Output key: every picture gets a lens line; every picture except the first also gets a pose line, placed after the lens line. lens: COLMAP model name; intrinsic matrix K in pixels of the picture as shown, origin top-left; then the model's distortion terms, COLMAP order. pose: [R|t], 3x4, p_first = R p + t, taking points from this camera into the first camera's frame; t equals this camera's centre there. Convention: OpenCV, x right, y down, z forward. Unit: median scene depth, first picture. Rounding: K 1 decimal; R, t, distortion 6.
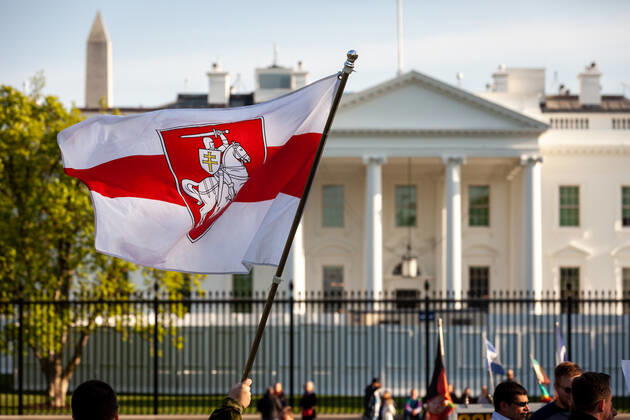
lens RADIAL K [[495.1, 0, 315.0], [0, 495.1, 244.5], [0, 0, 1]] dist [-0.004785, -0.001492]
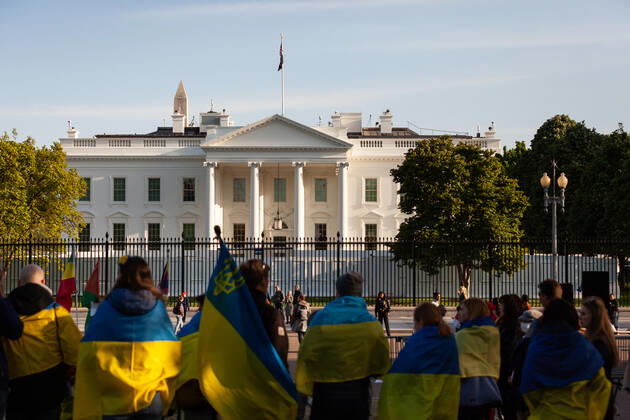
lens RADIAL K [[274.9, 0, 315.0], [0, 274.9, 210.0], [0, 0, 1]] dist [0.018822, -0.000049]
pose [[1.000000, 0.000127, 0.000348, 0.338026], [-0.000125, 0.999982, -0.005962, 0.000196], [-0.000348, 0.005962, 0.999982, 0.004755]]
